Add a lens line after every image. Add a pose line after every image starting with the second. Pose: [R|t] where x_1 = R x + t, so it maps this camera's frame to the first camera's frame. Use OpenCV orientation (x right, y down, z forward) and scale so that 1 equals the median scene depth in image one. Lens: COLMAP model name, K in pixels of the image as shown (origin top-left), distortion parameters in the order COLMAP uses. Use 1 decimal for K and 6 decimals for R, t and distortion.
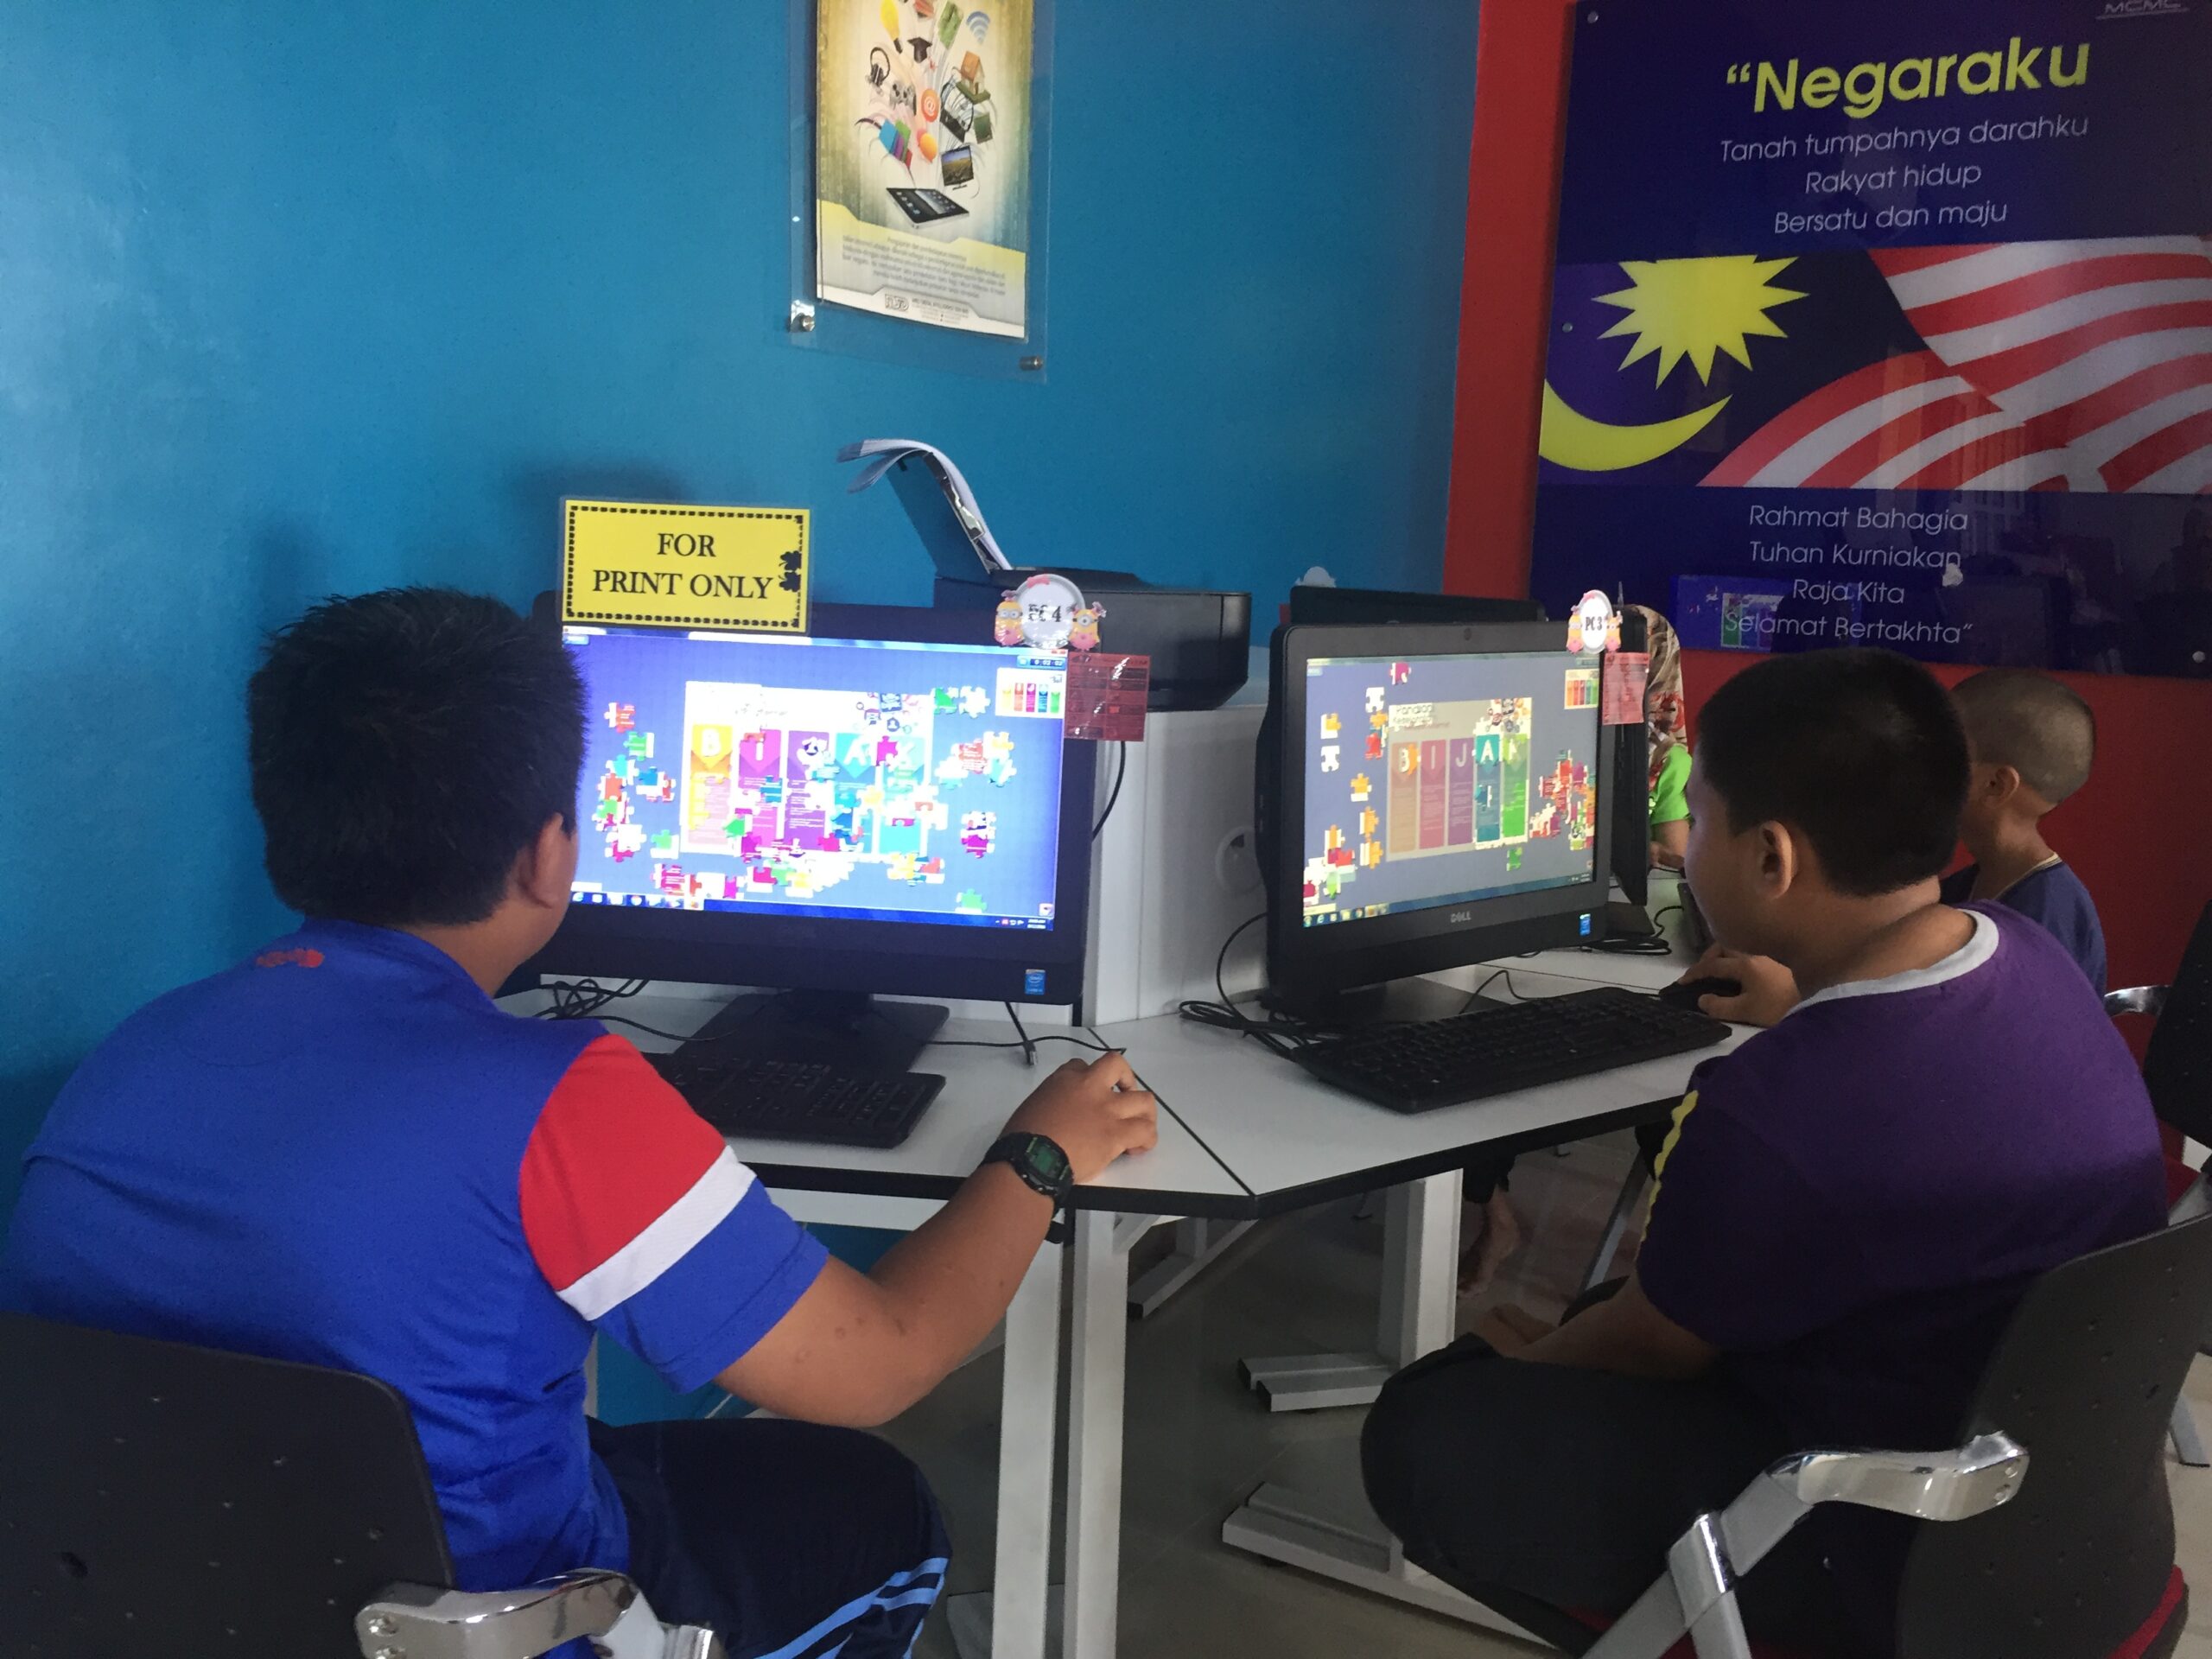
lens RADIAL K [[1865.9, 0, 1100.9], [0, 1865.9, 831.3], [0, 0, 1]] dist [0.072750, -0.096343]
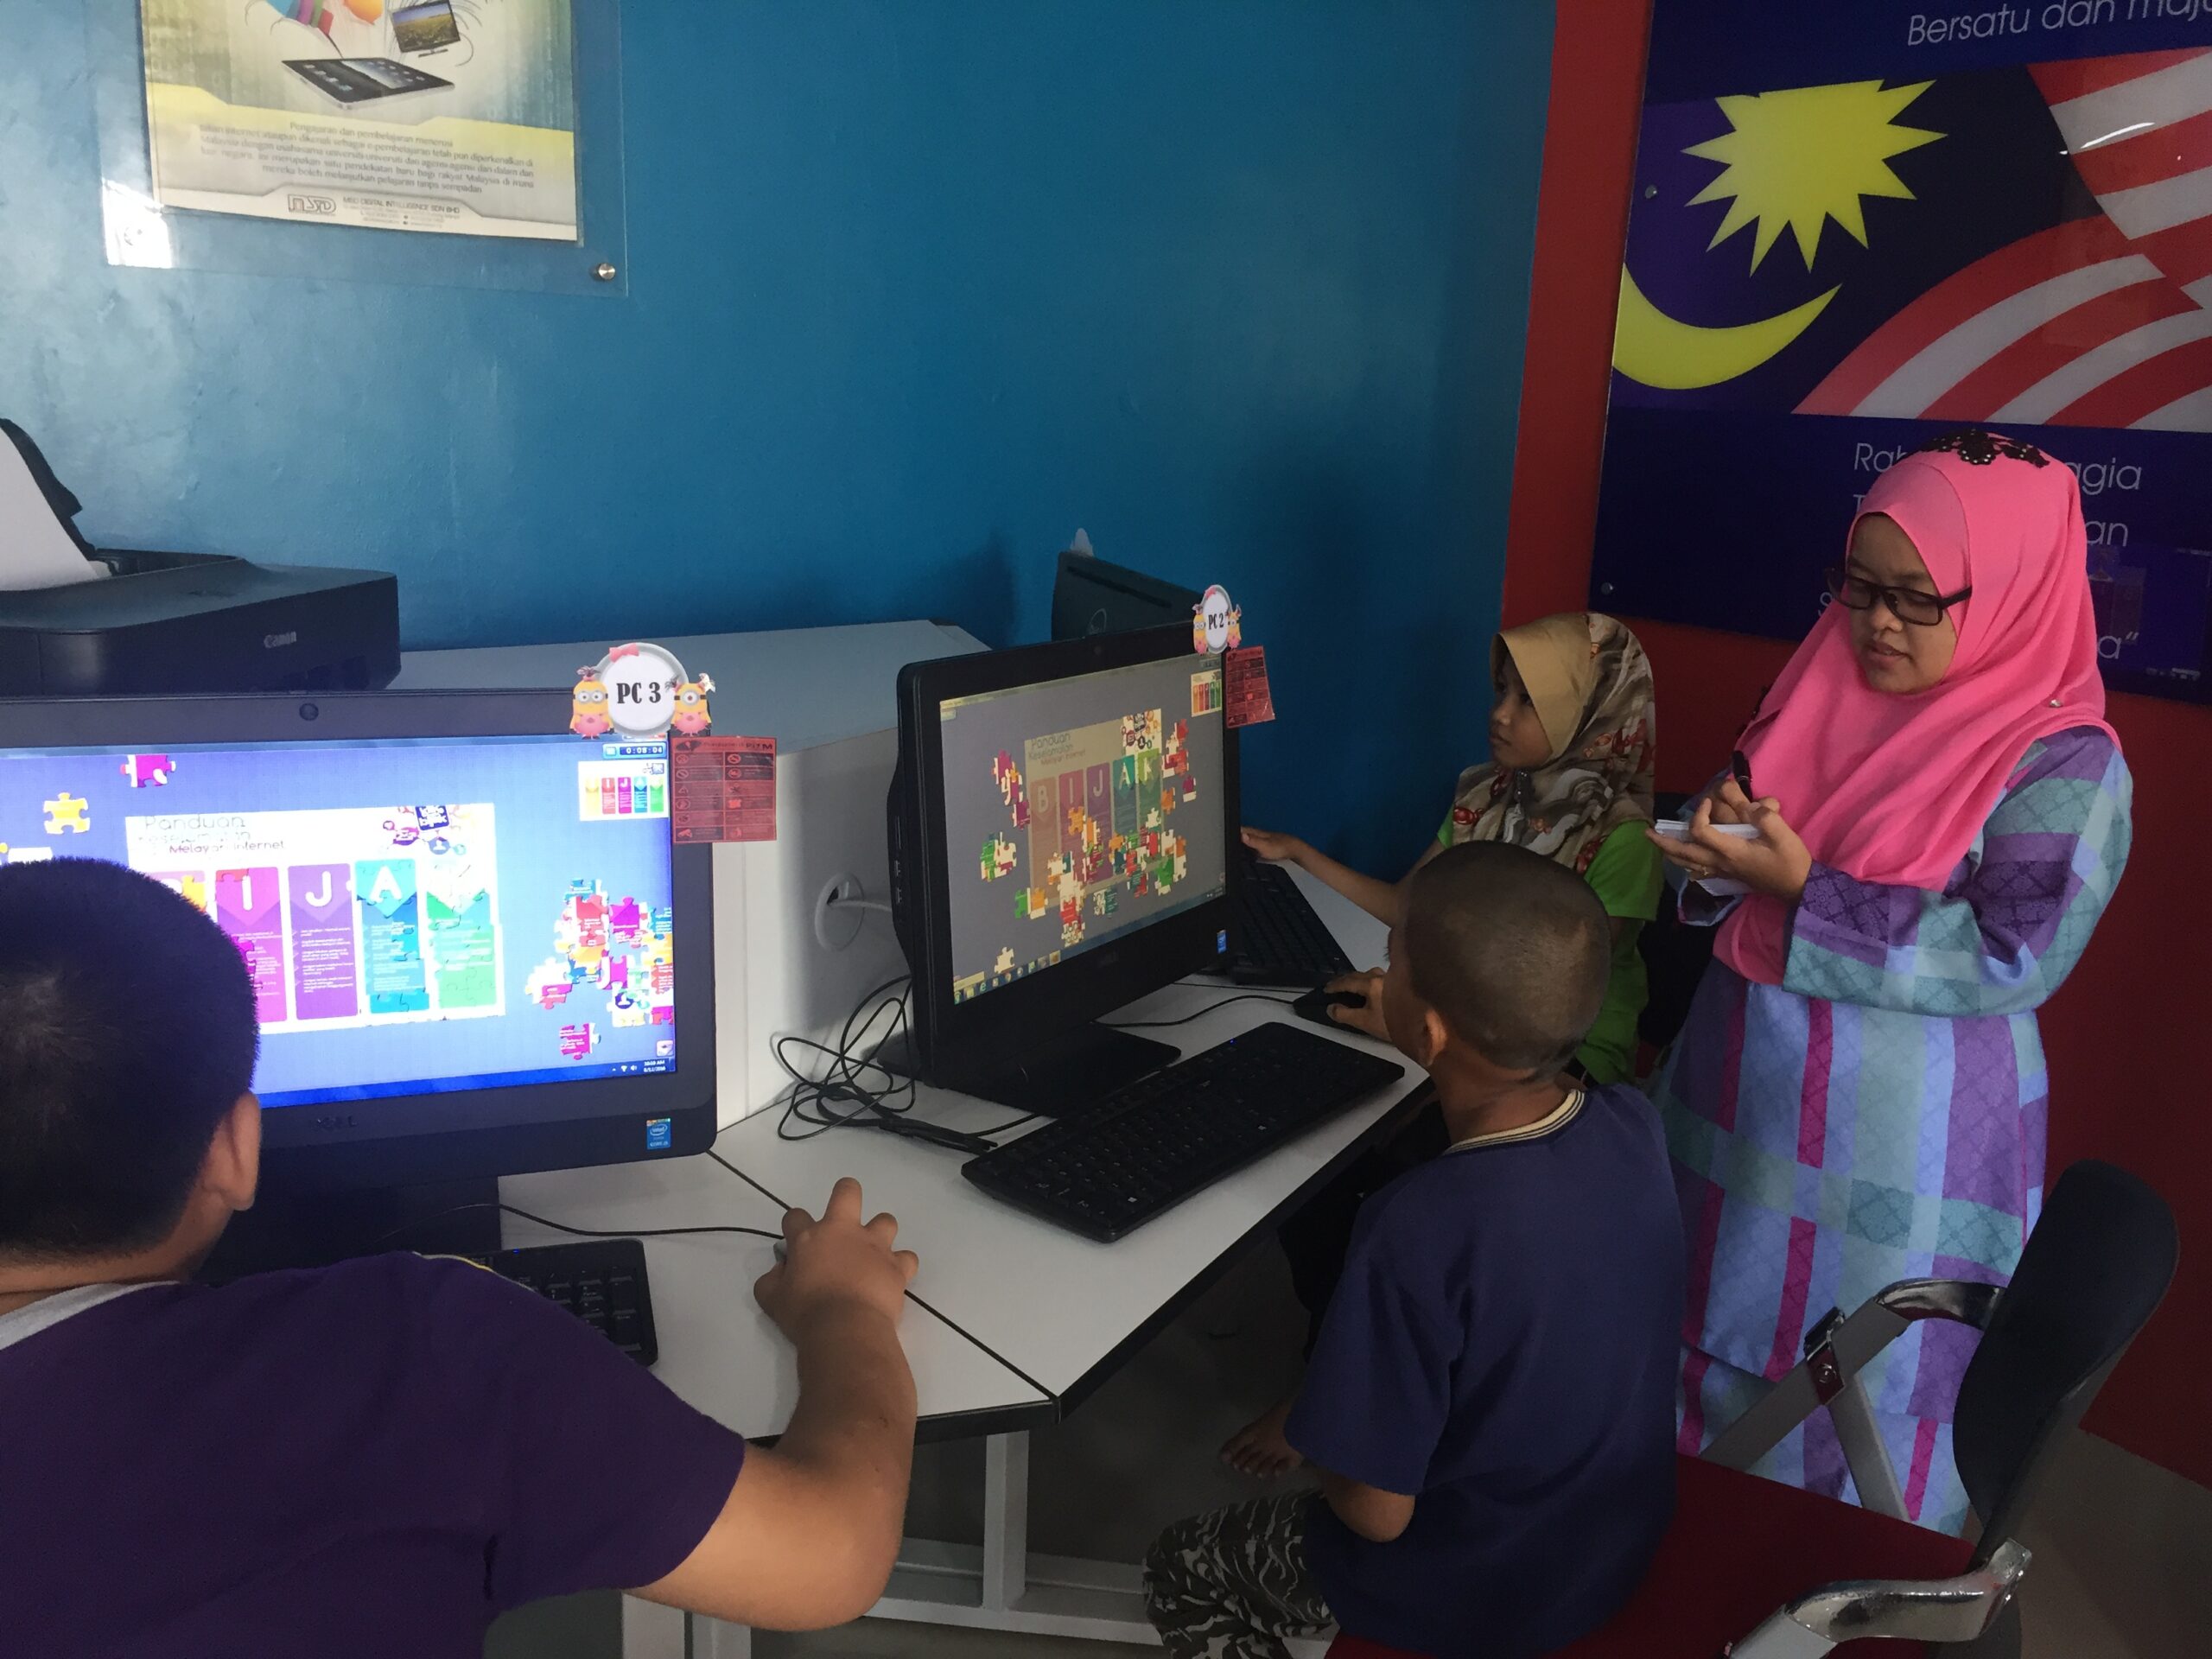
lens RADIAL K [[1865.9, 0, 1102.0], [0, 1865.9, 830.6], [0, 0, 1]] dist [0.072750, -0.096343]
pose [[0.932989, 0.086521, -0.349350, 0.365291], [-0.063273, 0.994987, 0.077441, -0.069742], [0.354299, -0.050147, 0.933787, 0.247387]]
